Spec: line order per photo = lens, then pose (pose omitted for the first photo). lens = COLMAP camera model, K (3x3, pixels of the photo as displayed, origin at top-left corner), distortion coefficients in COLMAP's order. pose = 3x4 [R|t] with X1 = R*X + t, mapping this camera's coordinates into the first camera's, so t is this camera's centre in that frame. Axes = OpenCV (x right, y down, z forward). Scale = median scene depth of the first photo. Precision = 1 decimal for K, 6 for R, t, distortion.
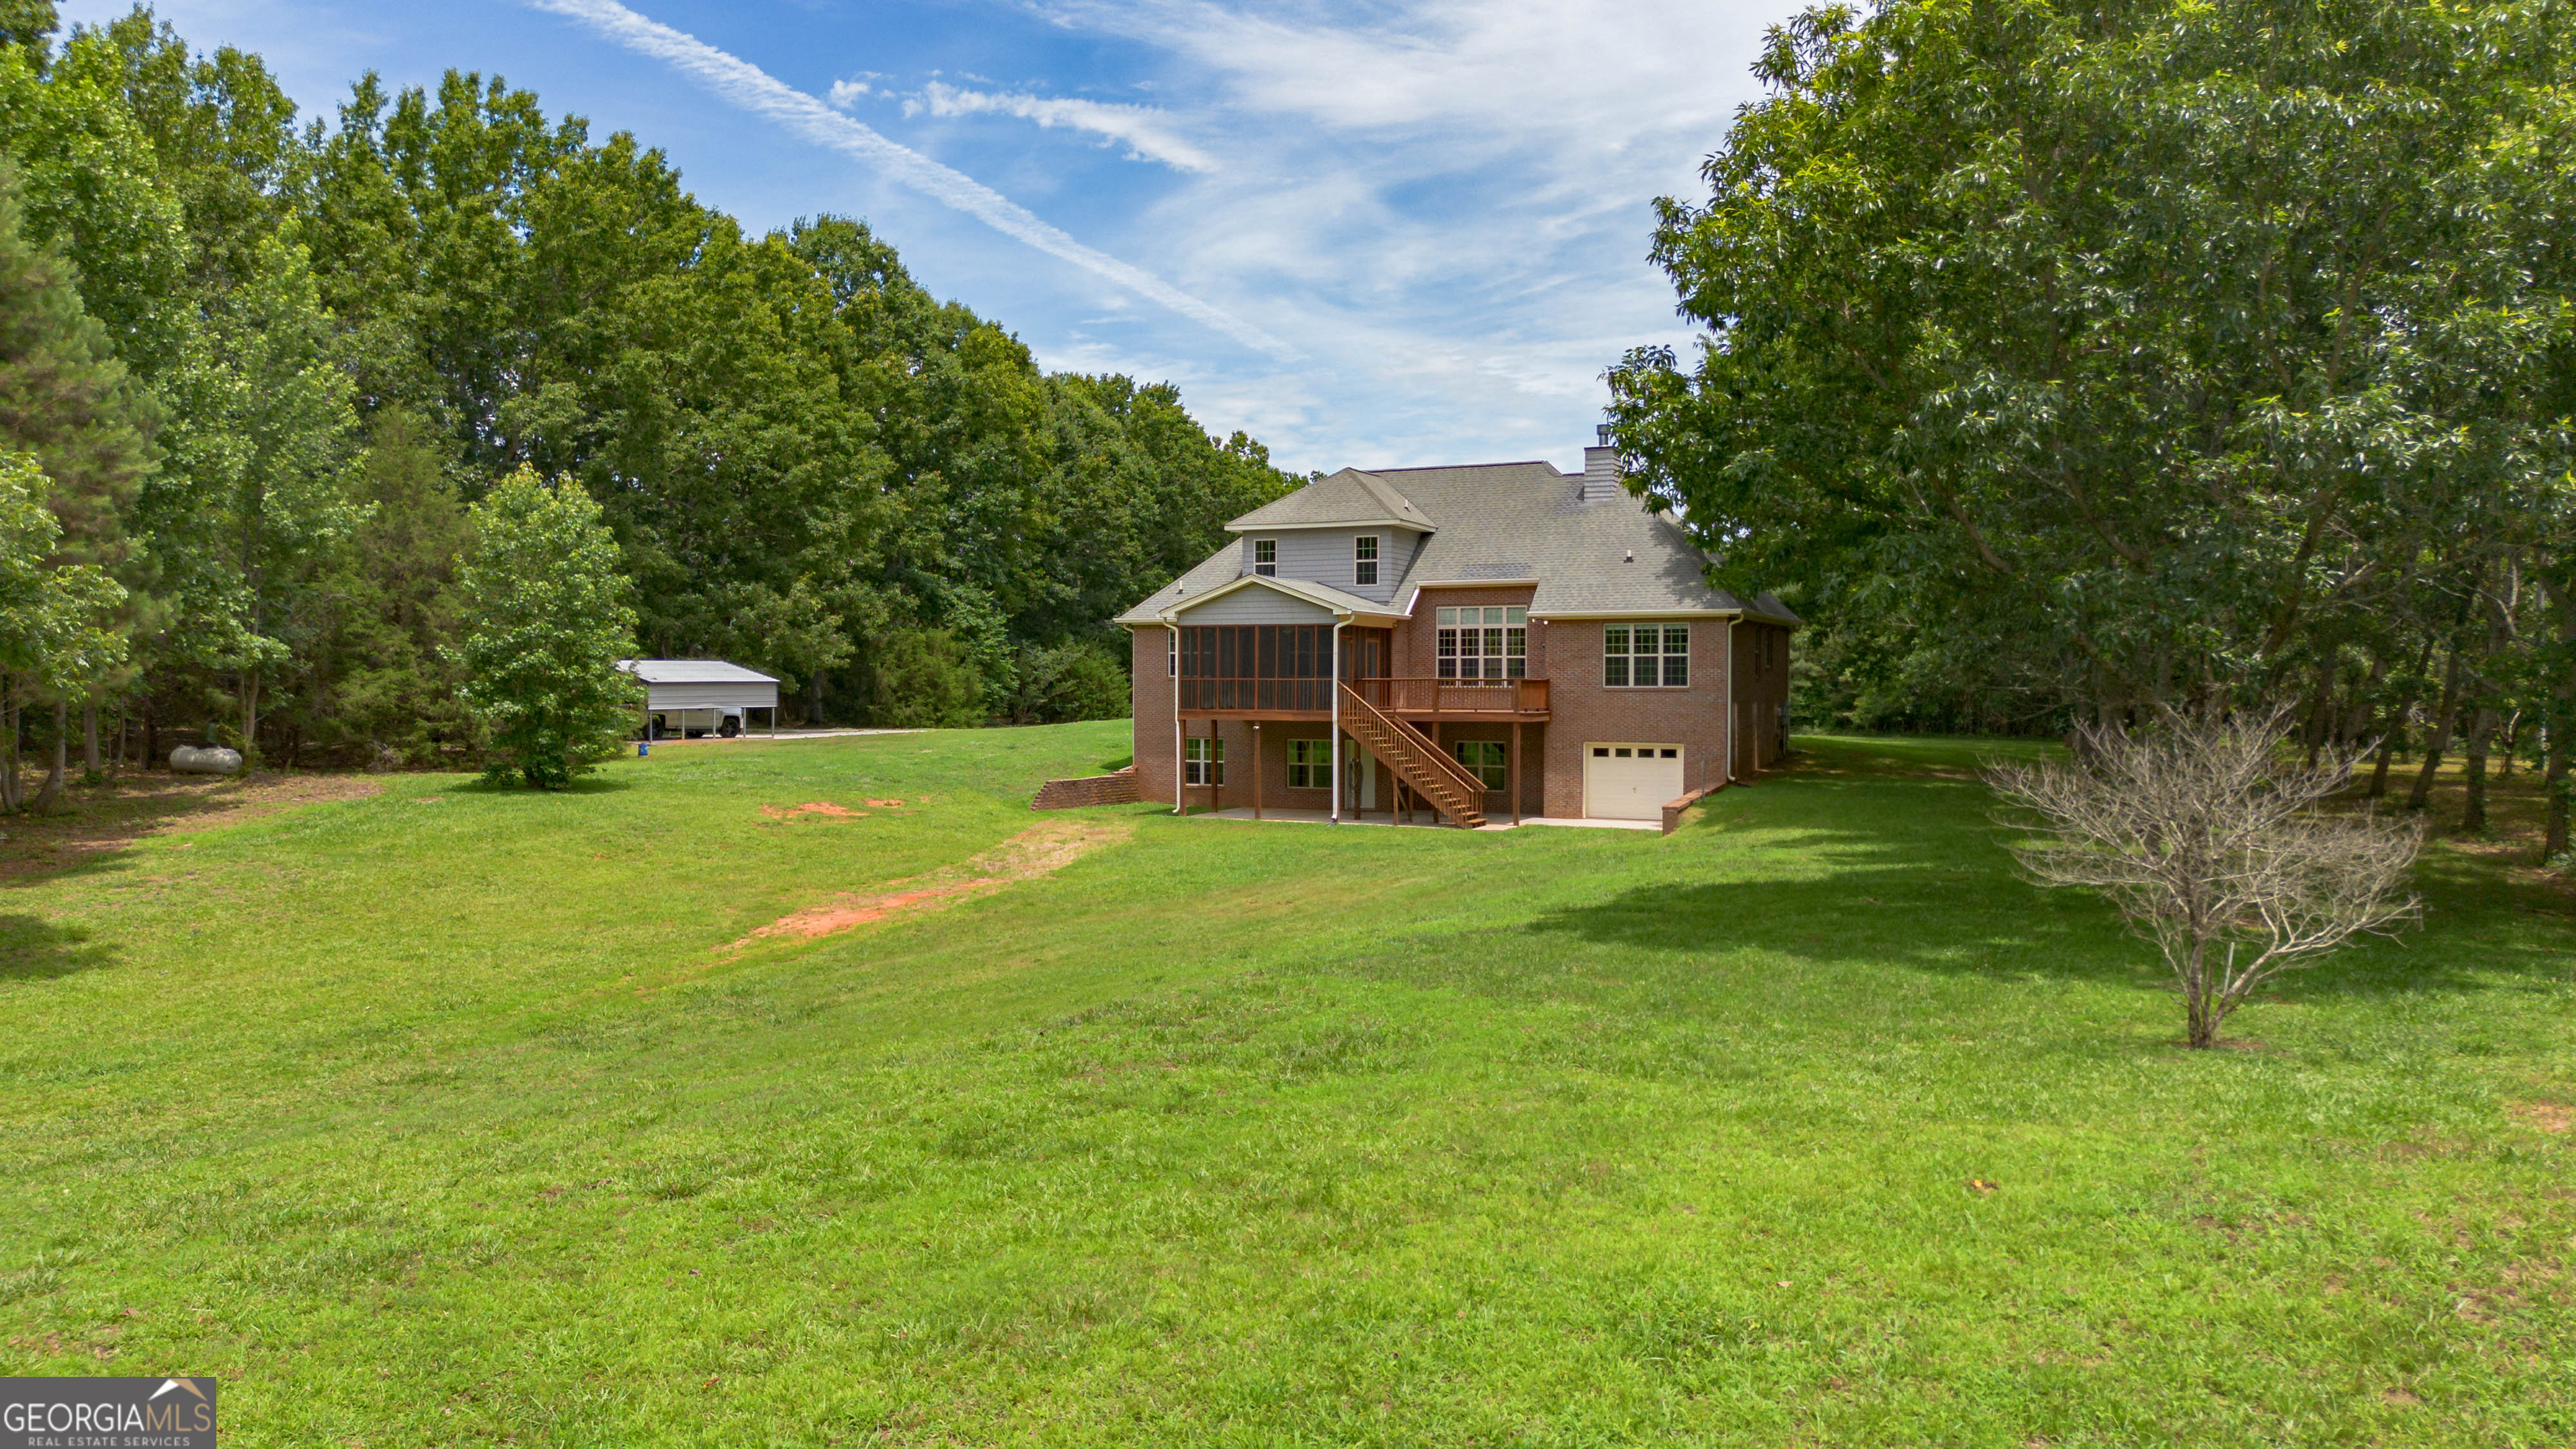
lens RADIAL K [[1860.6, 0, 1288.0], [0, 1860.6, 724.5], [0, 0, 1]] dist [0.092003, -0.000231]
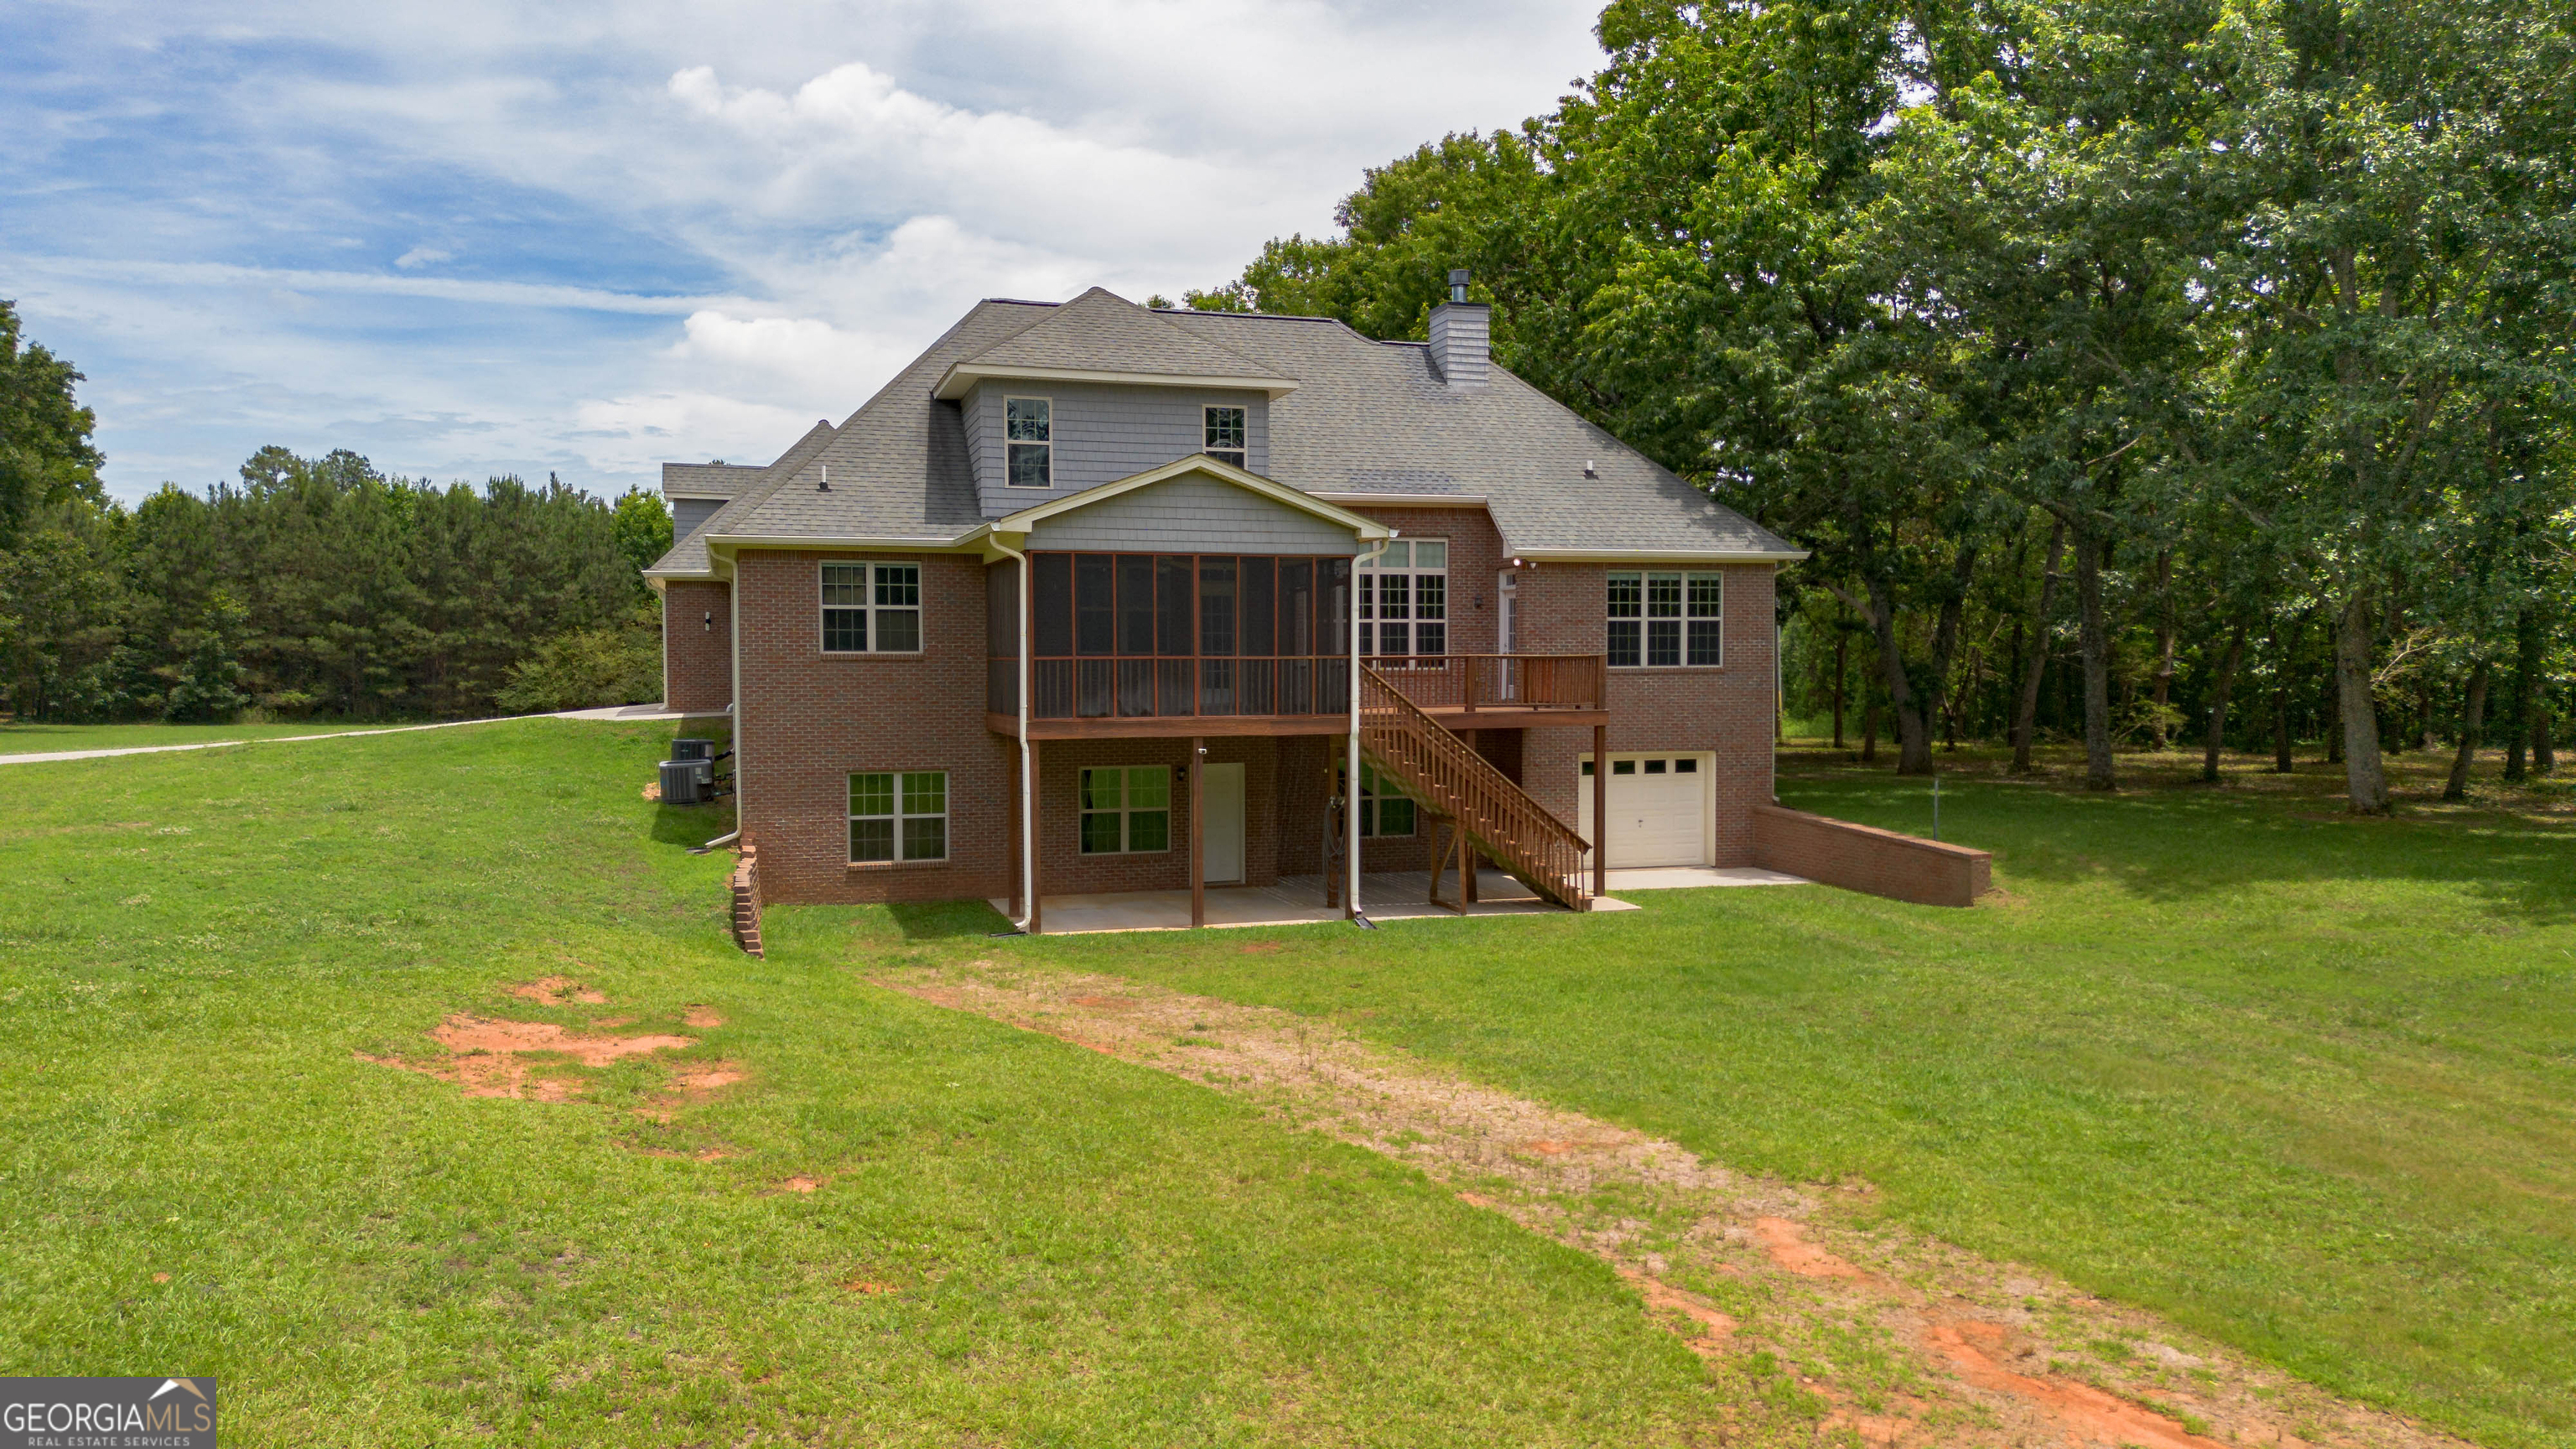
lens RADIAL K [[1860.6, 0, 1288.0], [0, 1860.6, 724.5], [0, 0, 1]] dist [0.092003, -0.000231]
pose [[0.739181, -0.027345, 0.672951, -0.352308], [0.021519, 0.999624, 0.016983, -0.013788], [-0.673163, 0.001927, 0.739492, 0.597080]]
